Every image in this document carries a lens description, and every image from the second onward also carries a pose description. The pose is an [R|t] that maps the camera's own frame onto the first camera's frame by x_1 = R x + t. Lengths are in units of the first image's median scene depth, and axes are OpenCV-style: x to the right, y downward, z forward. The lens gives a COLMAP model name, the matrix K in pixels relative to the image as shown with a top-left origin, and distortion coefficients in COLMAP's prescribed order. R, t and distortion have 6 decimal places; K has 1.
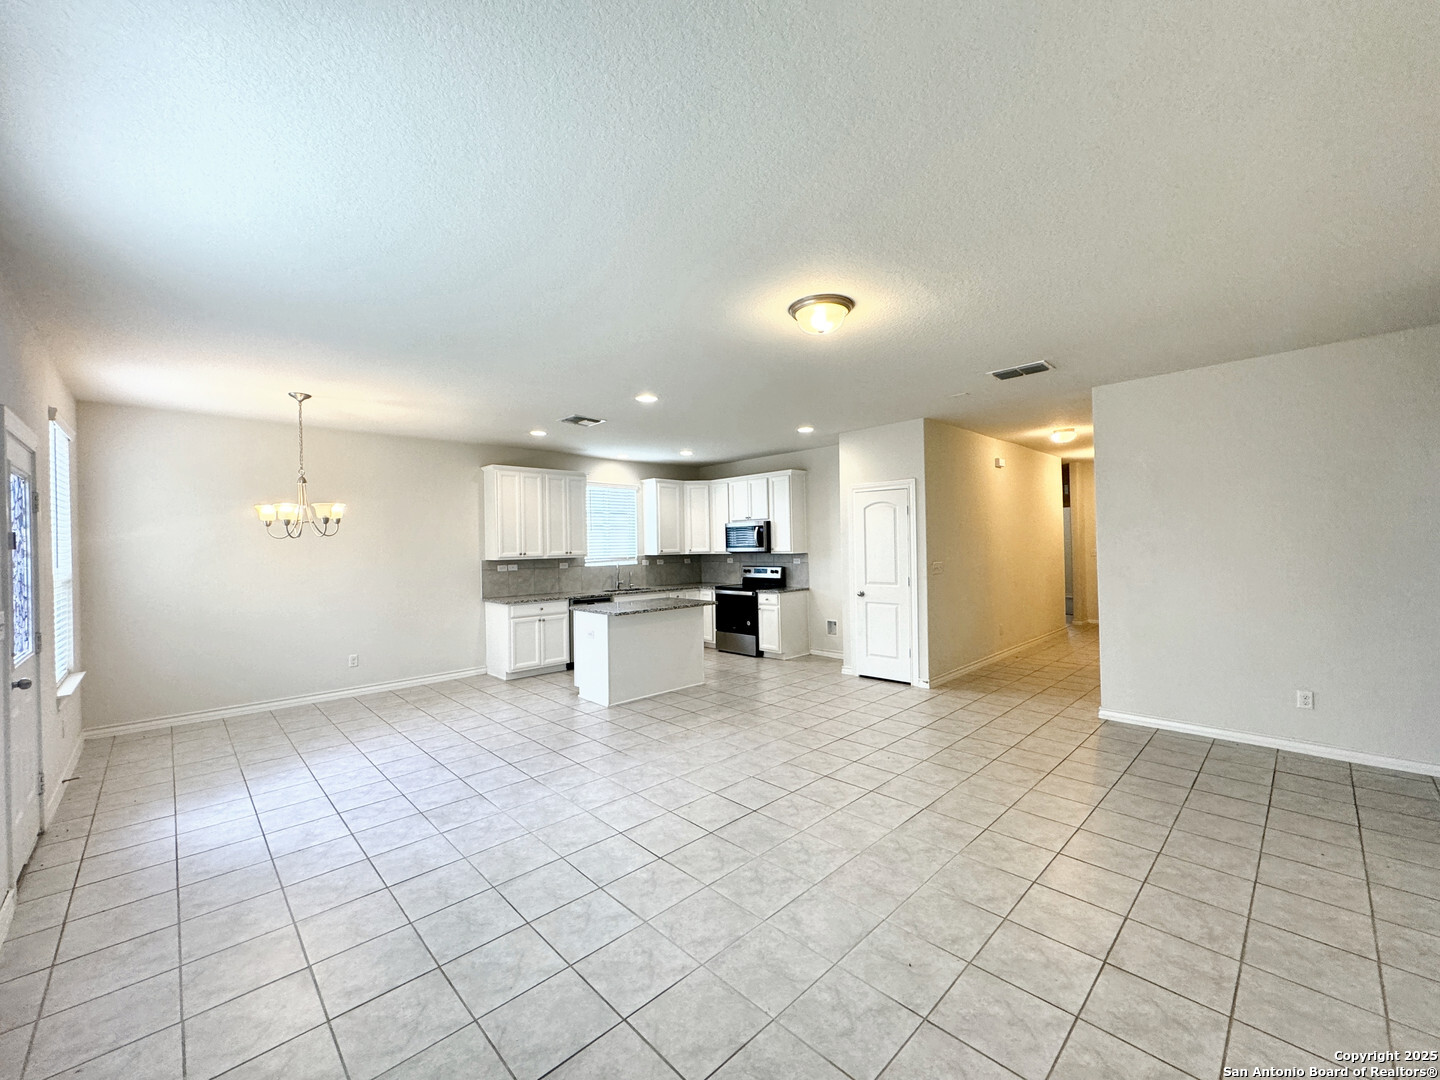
lens RADIAL K [[577.3, 0, 719.8], [0, 577.3, 553.3], [0, 0, 1]] dist [-0.001994, 0.000355]
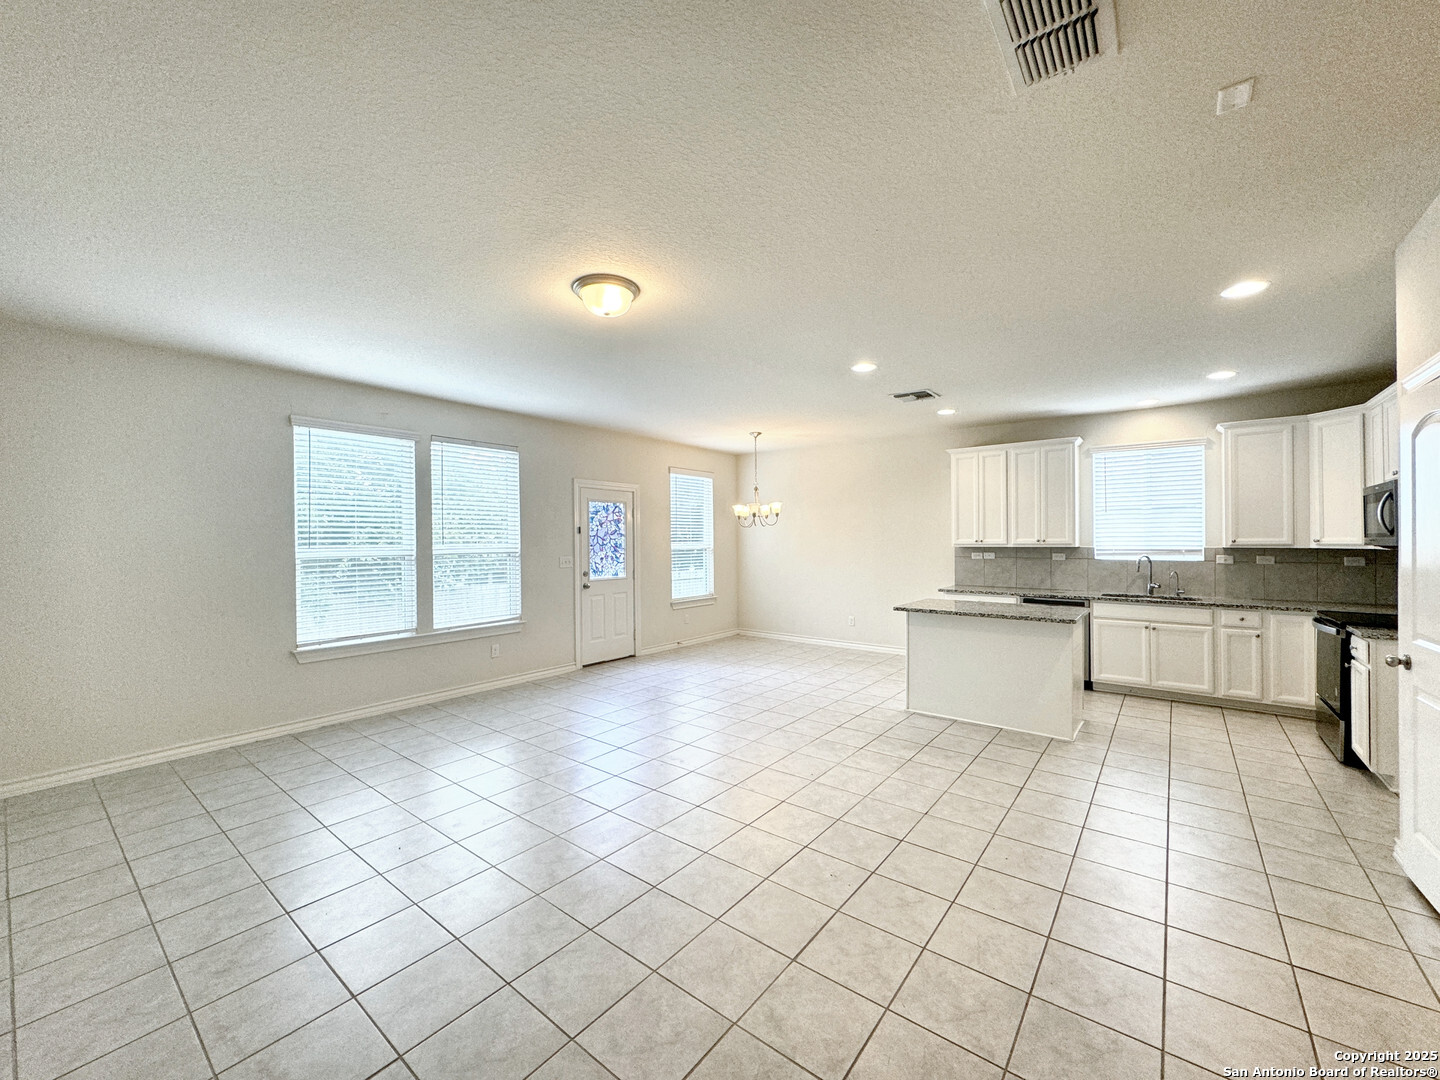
lens RADIAL K [[577.3, 0, 718.2], [0, 577.3, 544.8], [0, 0, 1]] dist [-0.001994, 0.000355]
pose [[0.128050, 0.025340, -0.991444, 0.531569], [-0.014042, 0.999620, 0.023735, -0.008842], [0.991668, 0.010882, 0.128357, 0.477430]]
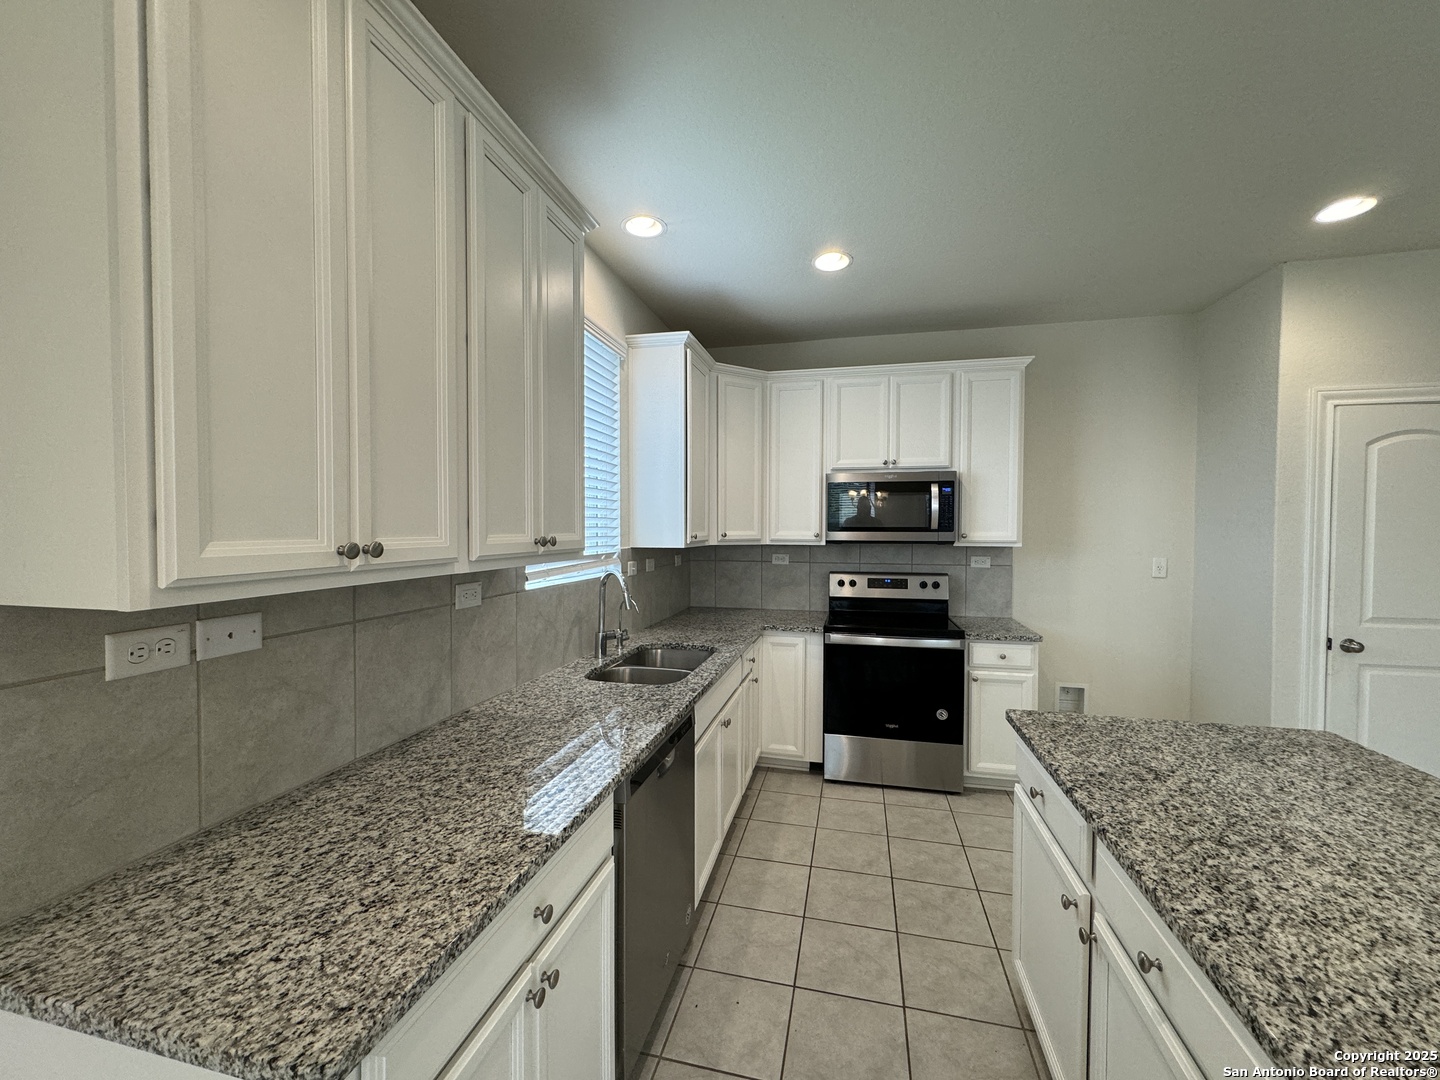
lens RADIAL K [[577.3, 0, 718.6], [0, 577.3, 532.9], [0, 0, 1]] dist [-0.001994, 0.000355]
pose [[0.840887, 0.016200, 0.540968, -0.352630], [-0.010688, 0.999854, -0.013329, -0.001715], [-0.541105, 0.005426, 0.840937, 0.848453]]
